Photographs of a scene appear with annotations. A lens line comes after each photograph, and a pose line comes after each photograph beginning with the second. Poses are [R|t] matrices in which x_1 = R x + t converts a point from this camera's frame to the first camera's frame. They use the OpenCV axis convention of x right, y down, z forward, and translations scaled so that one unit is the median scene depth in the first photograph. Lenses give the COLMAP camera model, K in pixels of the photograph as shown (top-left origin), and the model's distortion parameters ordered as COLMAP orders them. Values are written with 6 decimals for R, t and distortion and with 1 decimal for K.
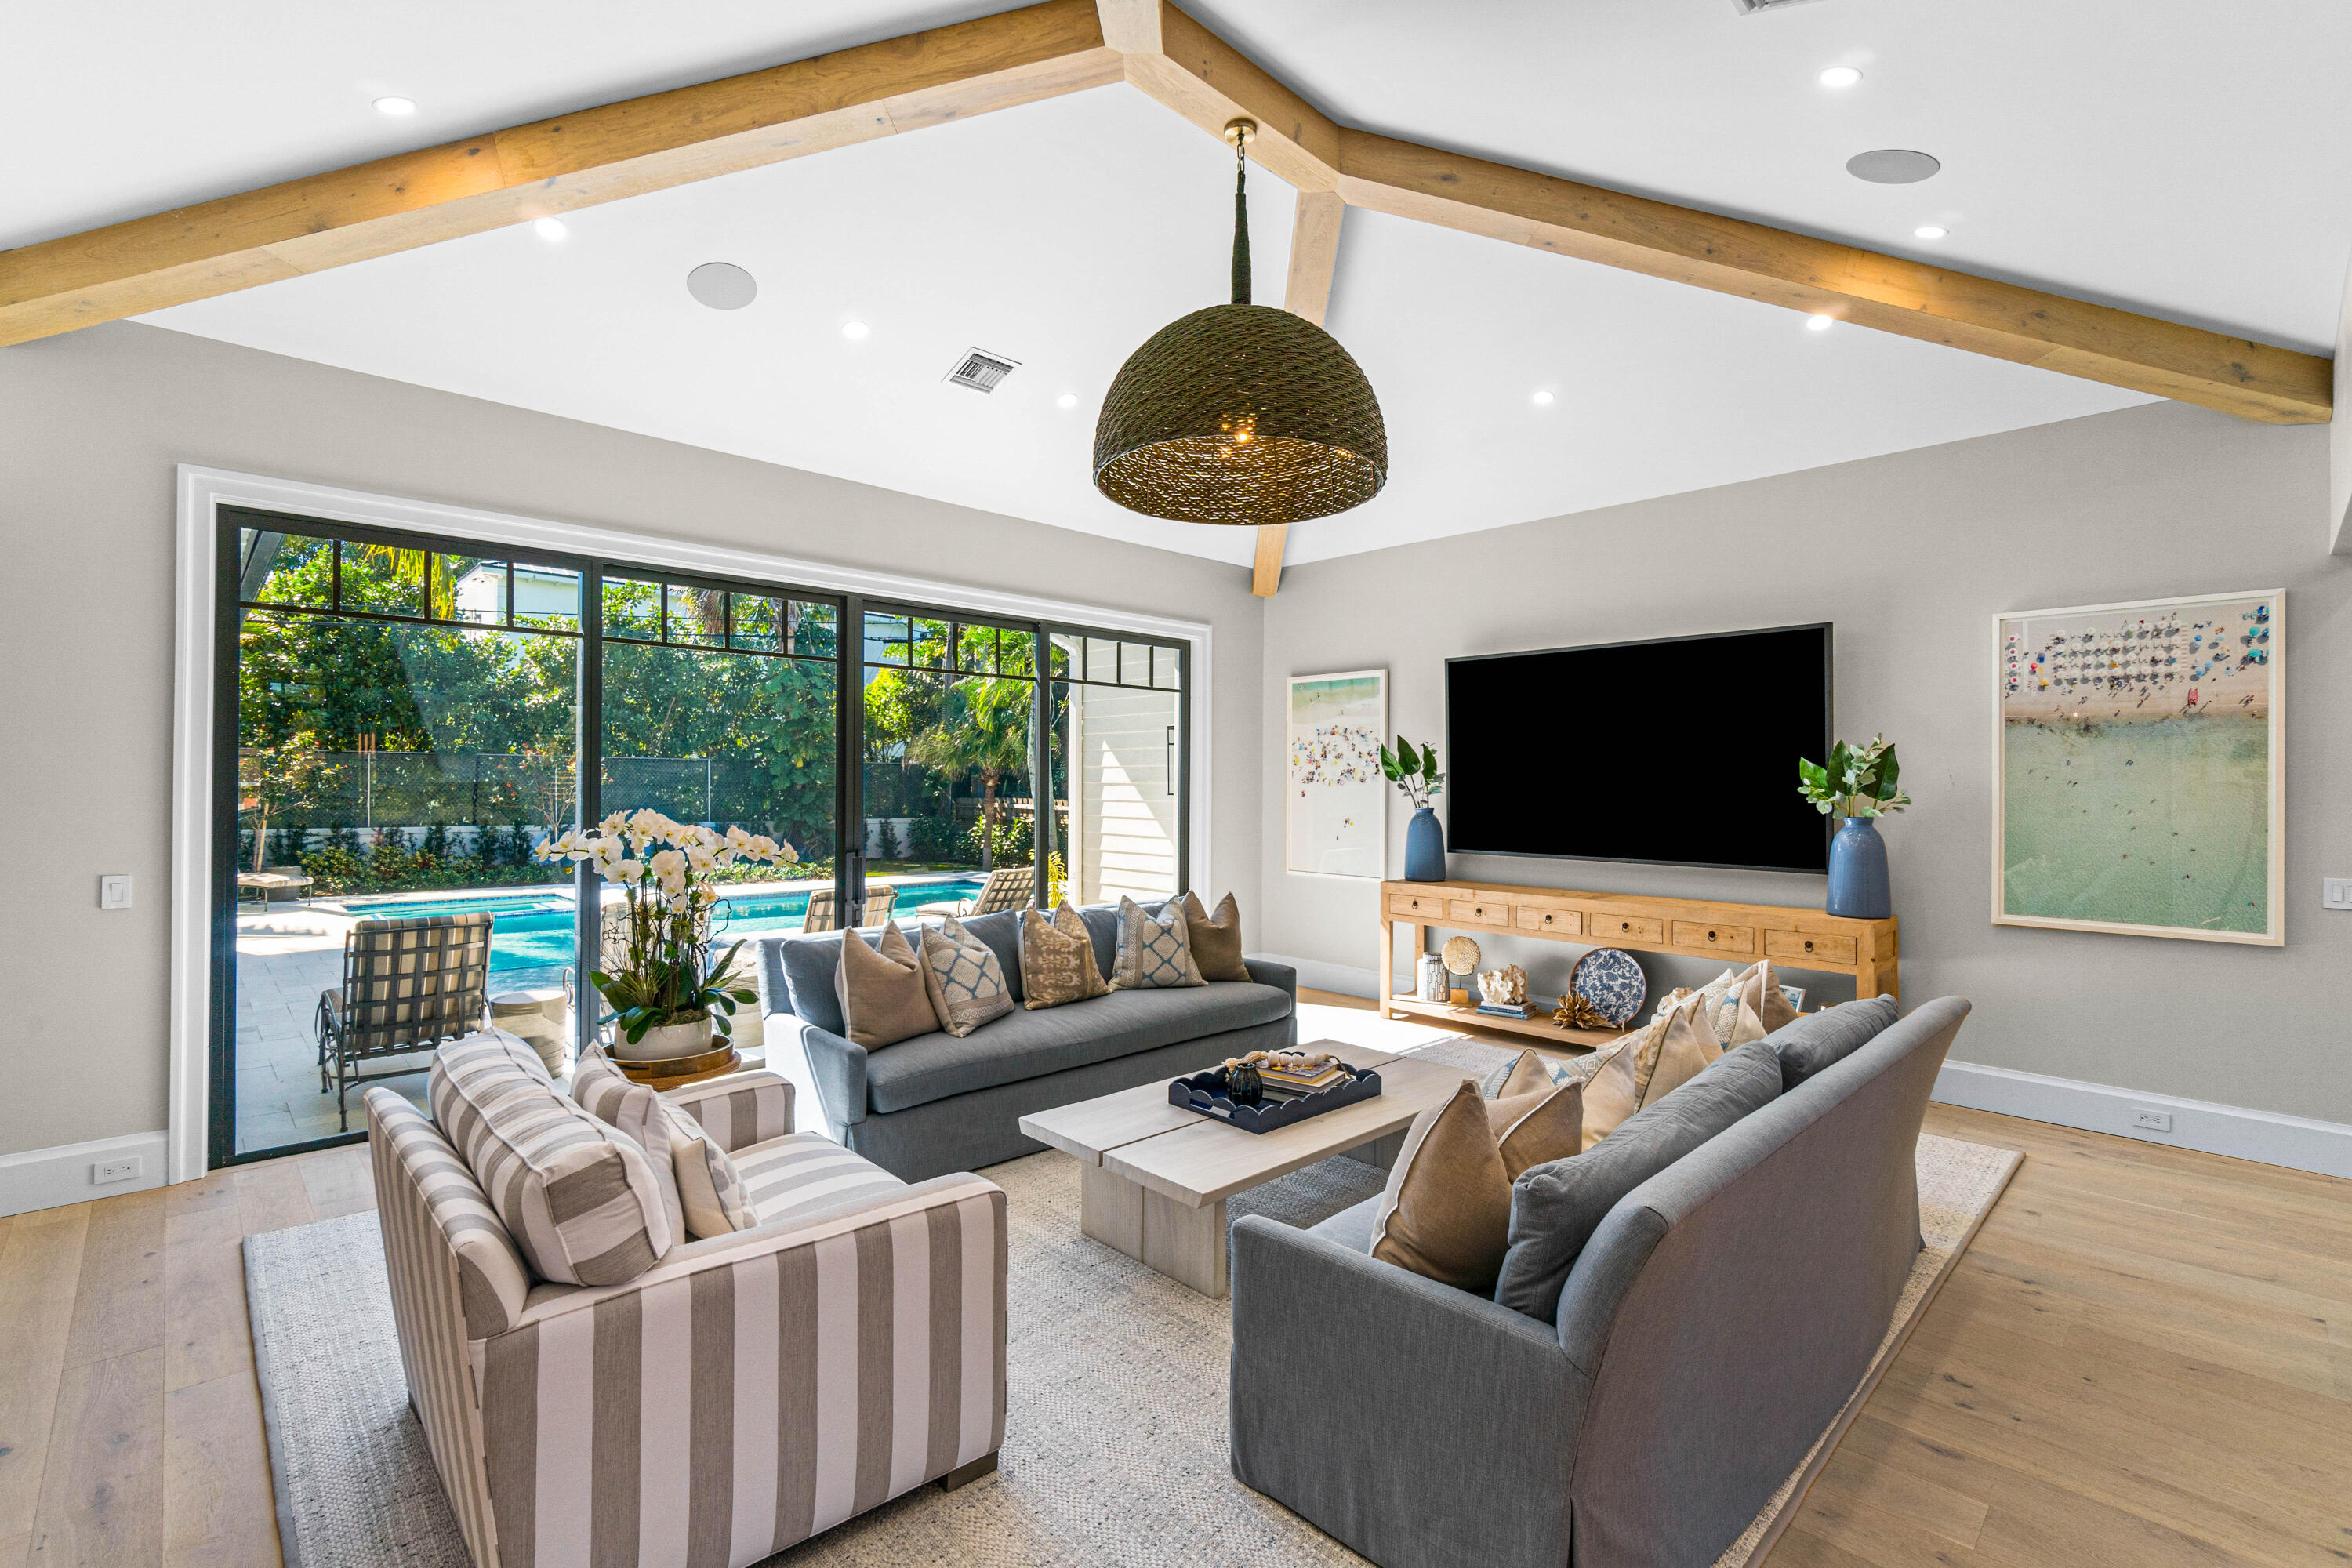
lens RADIAL K [[1053.9, 0, 1176.0], [0, 1053.9, 784.0], [0, 0, 1]] dist [-0.002785, 0.000067]
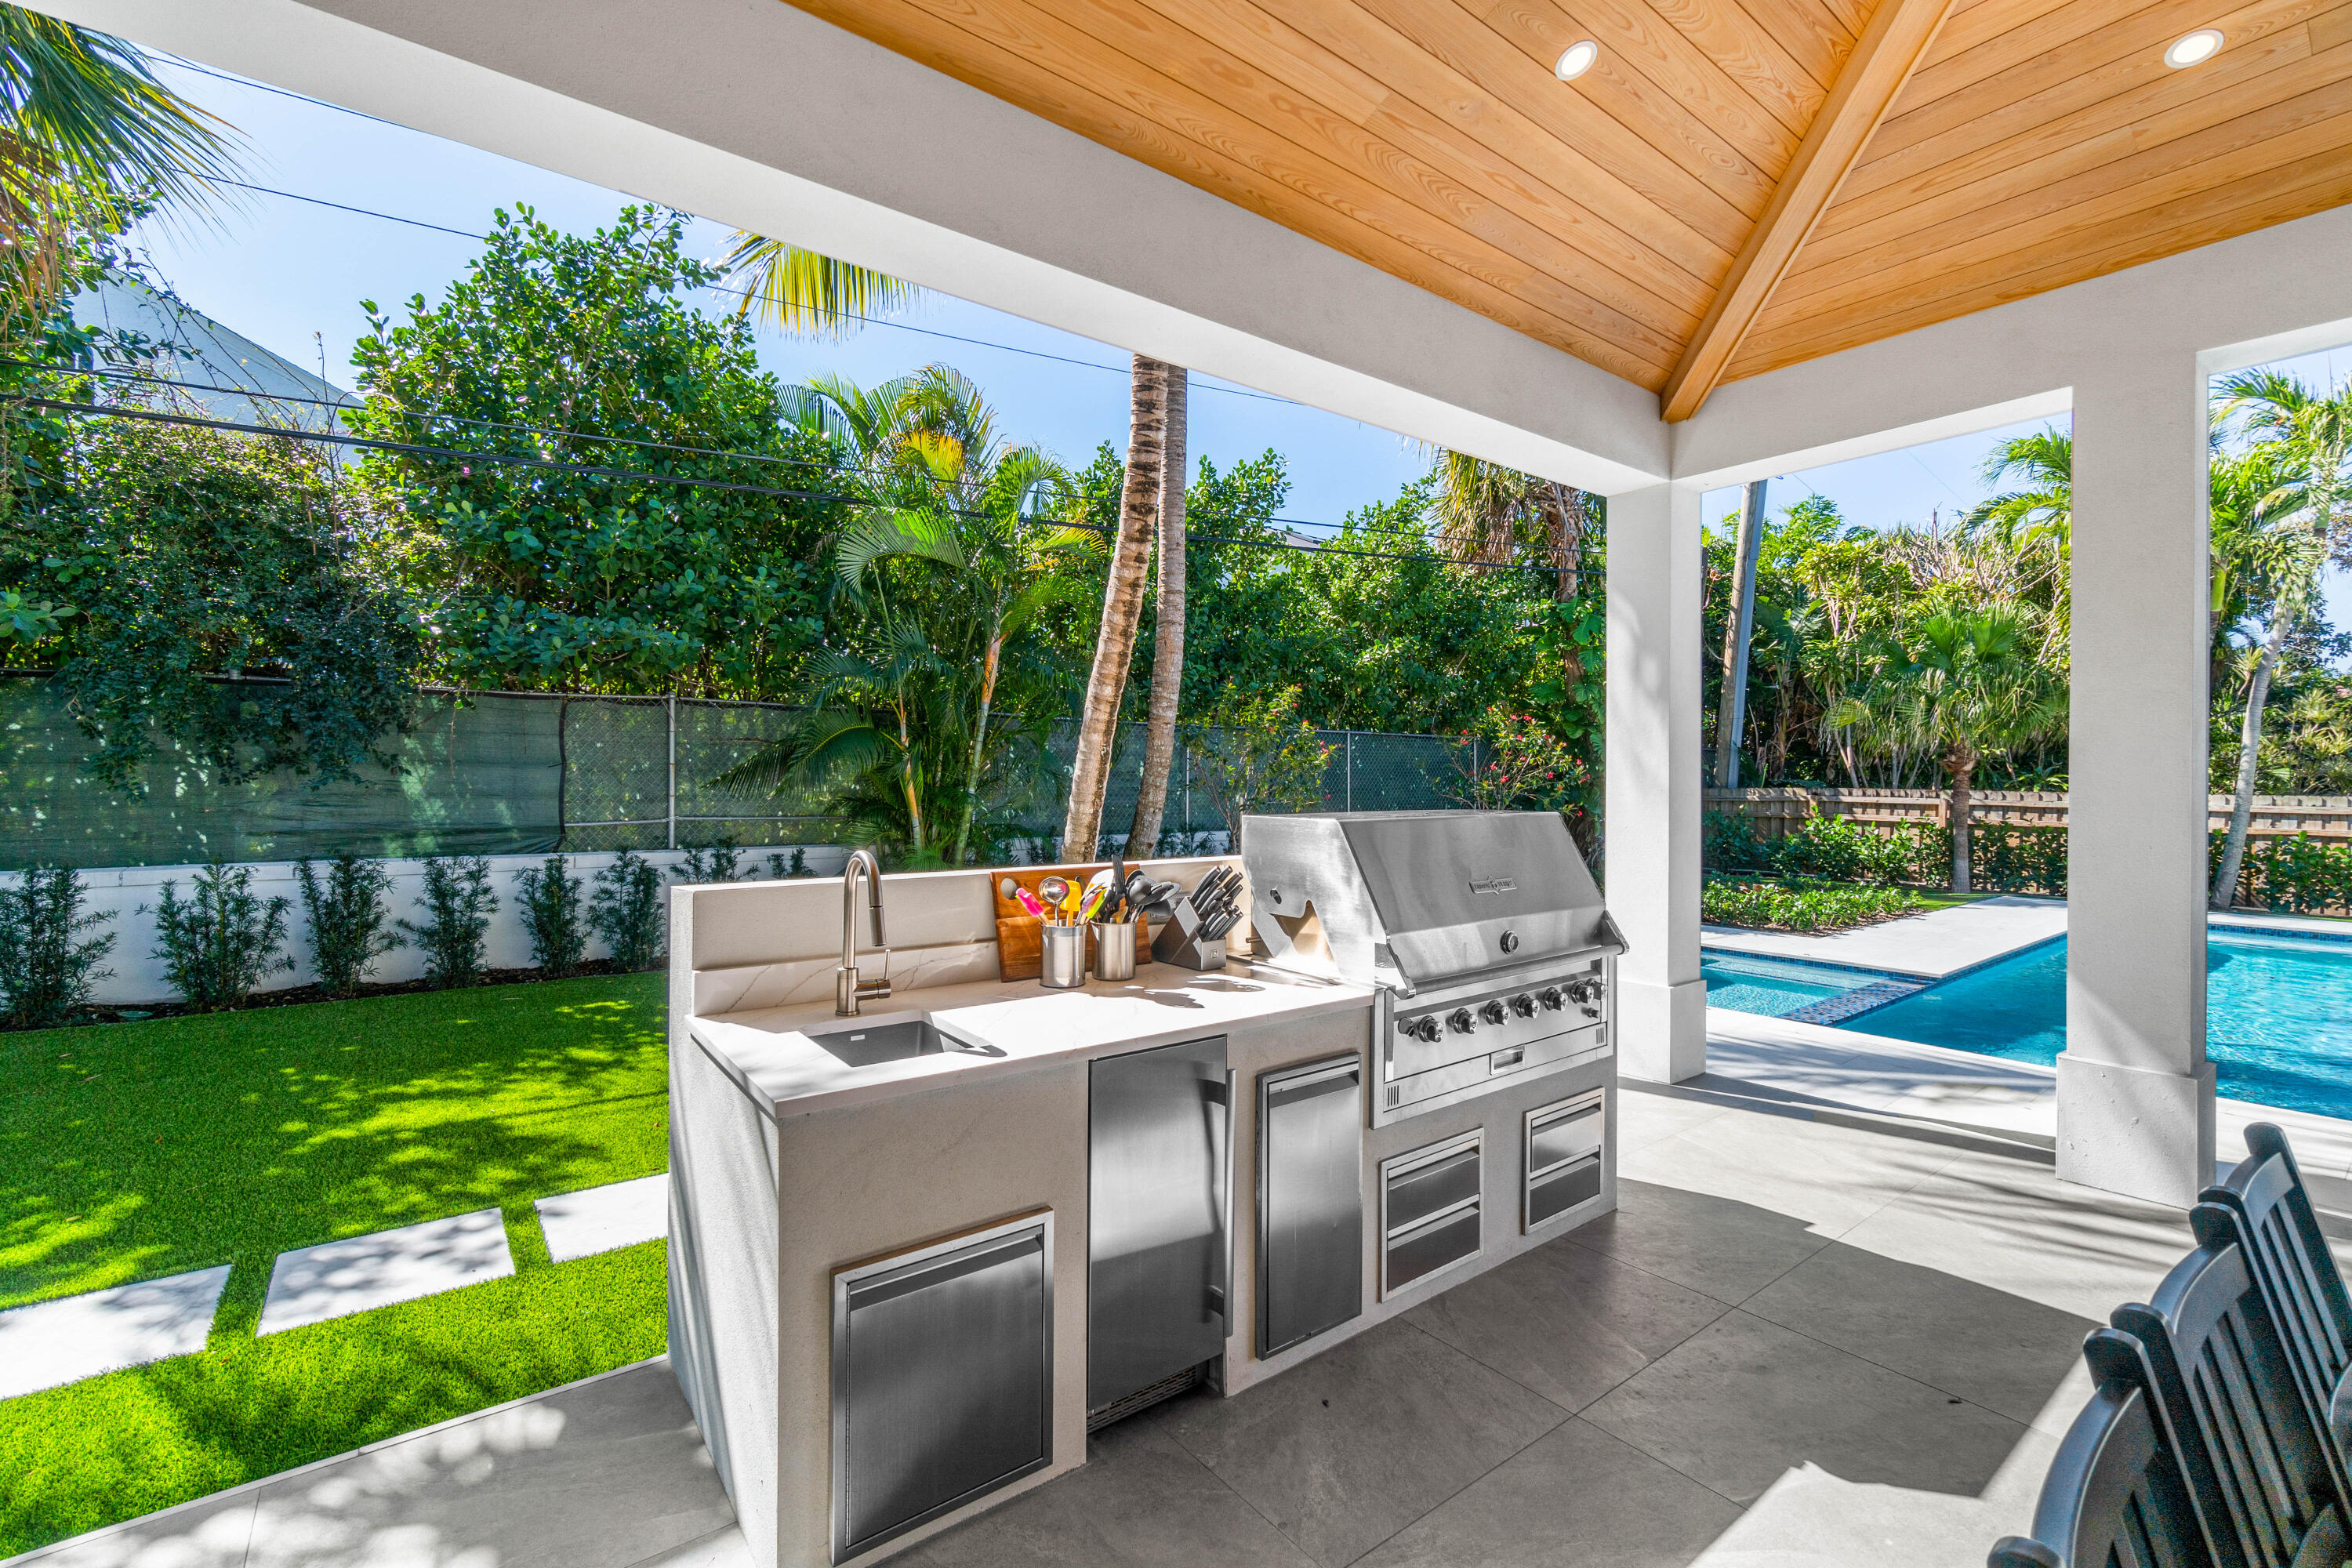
lens RADIAL K [[1007.3, 0, 1176.0], [0, 1007.3, 784.0], [0, 0, 1]] dist [-0.000215, -0.000118]
pose [[0.993881, -0.003748, -0.110391, -2.125836], [0.004509, 0.999968, 0.006645, 0.014076], [0.110362, -0.007102, 0.993866, 0.969008]]
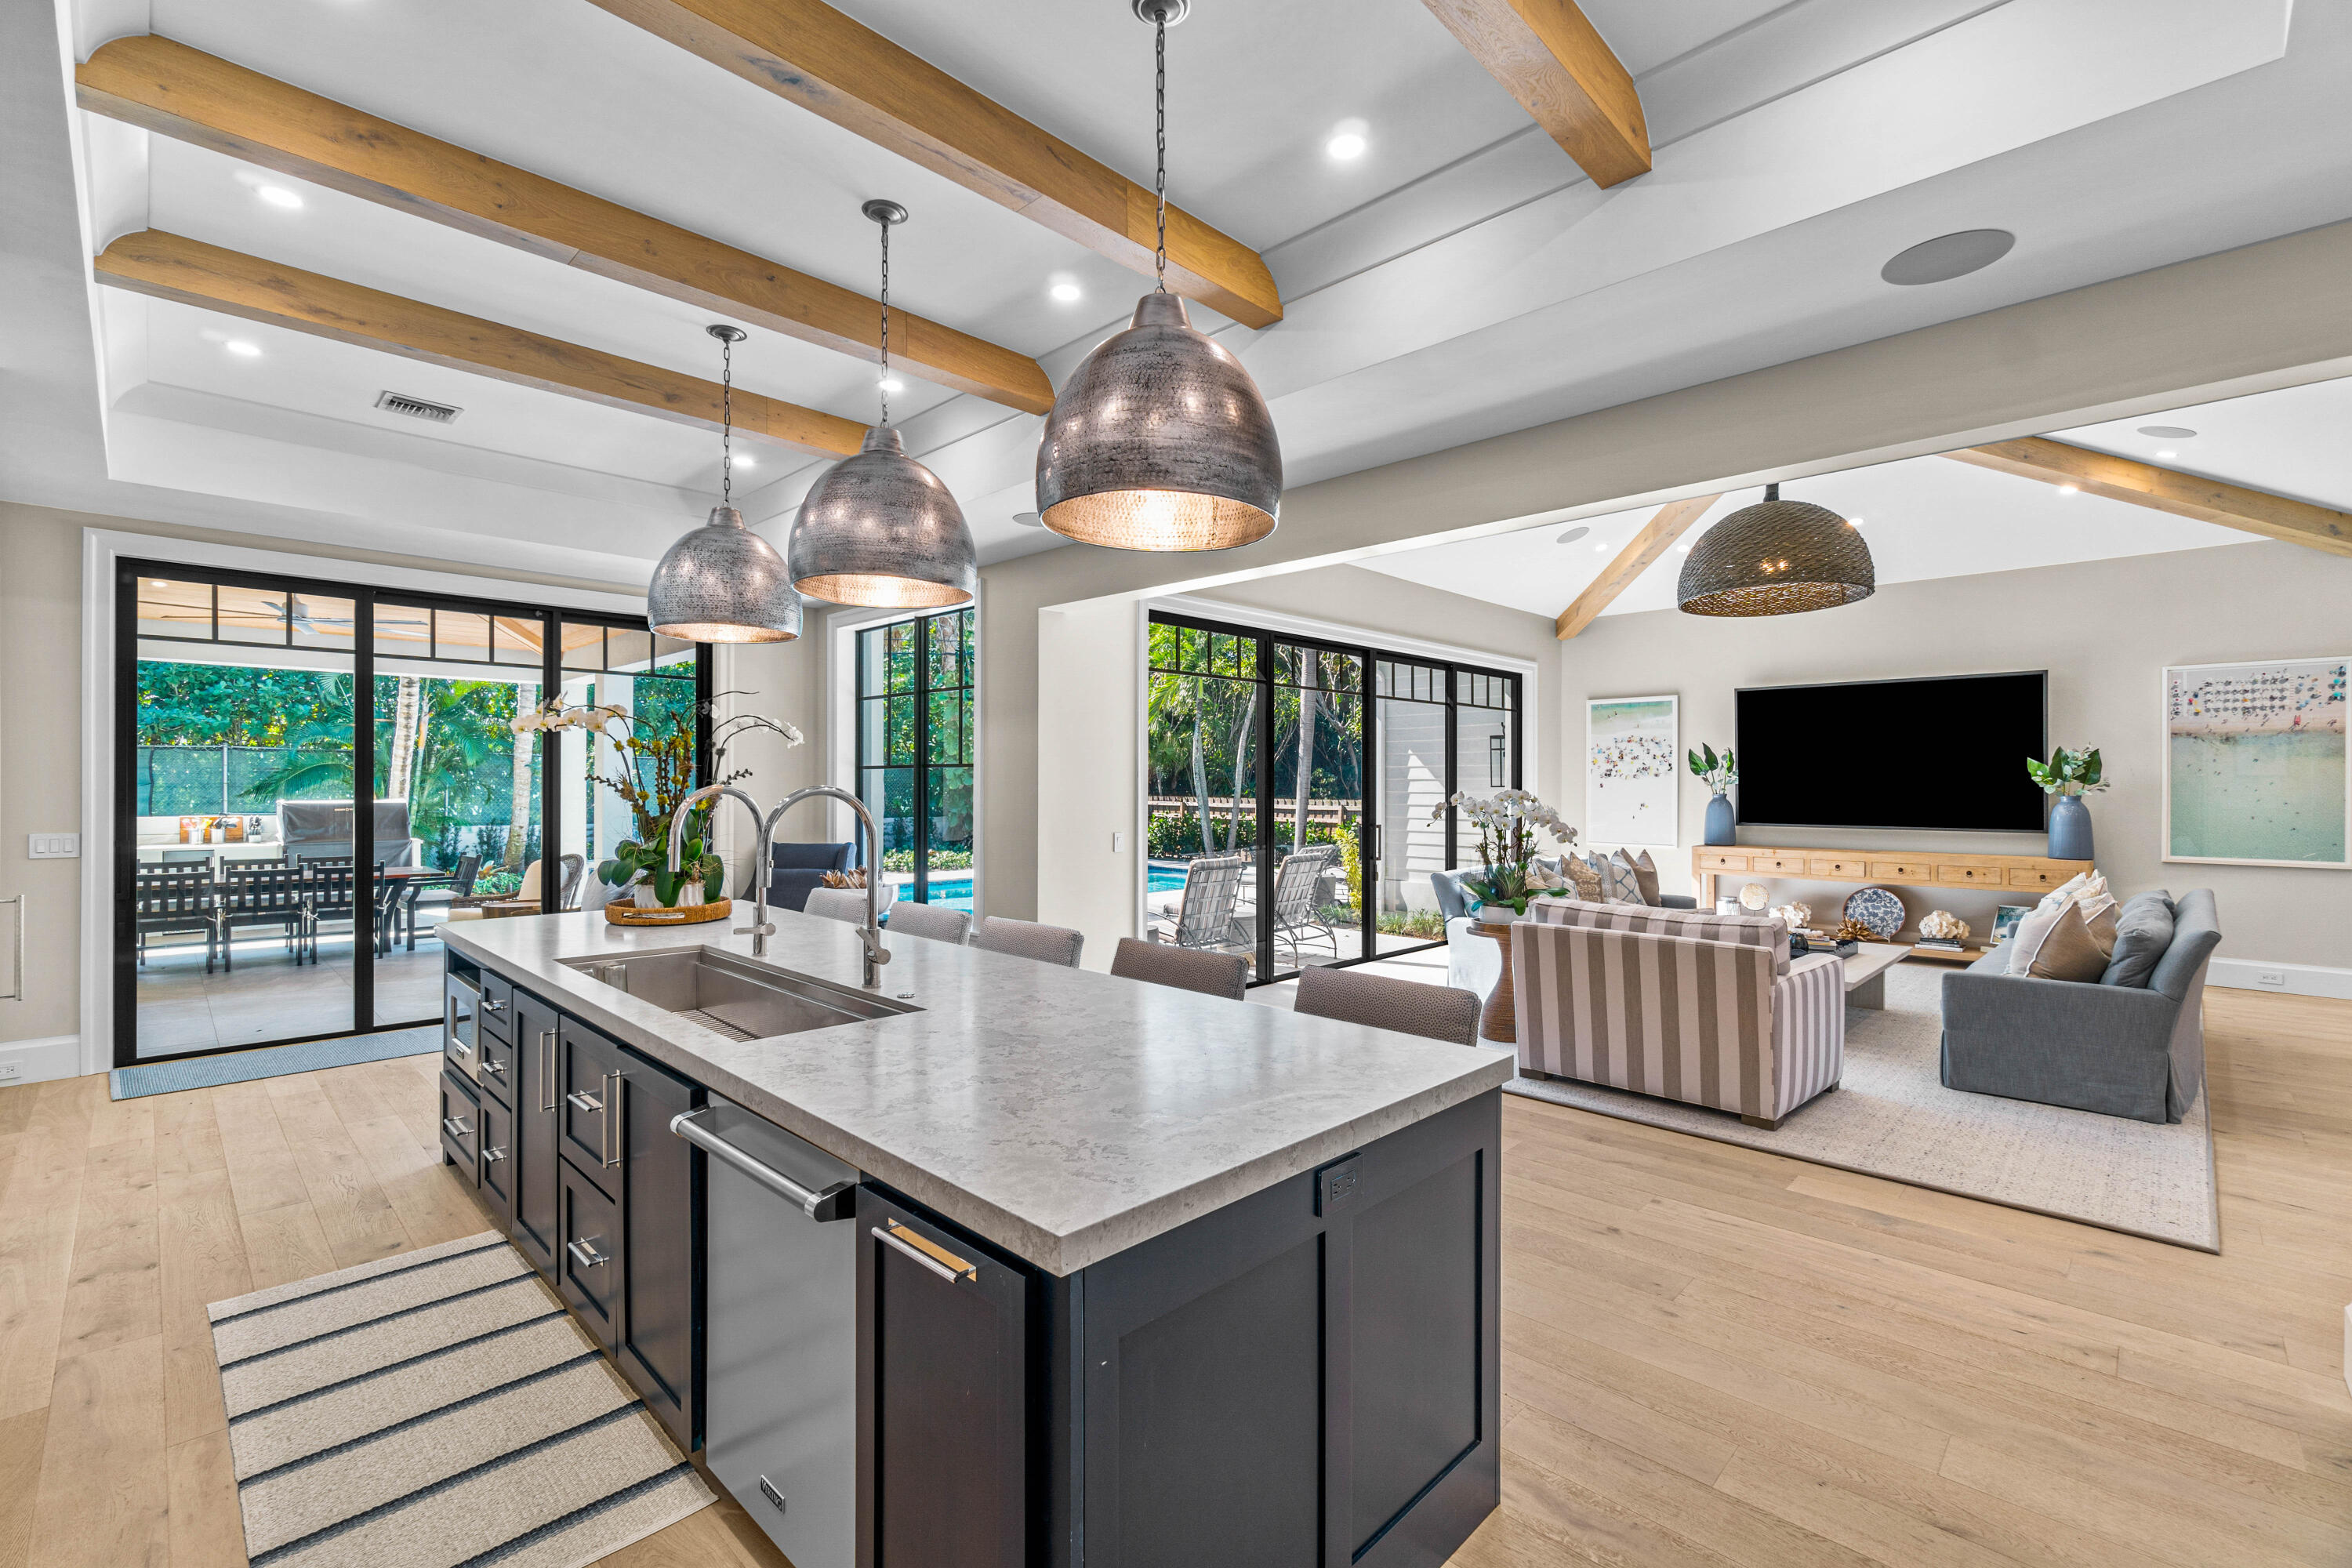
lens RADIAL K [[1027.4, 0, 1169.3], [0, 1027.4, 791.2], [0, 0, 1]] dist [-0.000792, 0.000127]
pose [[0.999682, -0.004601, 0.024785, -0.604467], [0.004462, 0.999974, 0.005672, 0.008486], [-0.024811, -0.005560, 0.999677, -0.407262]]
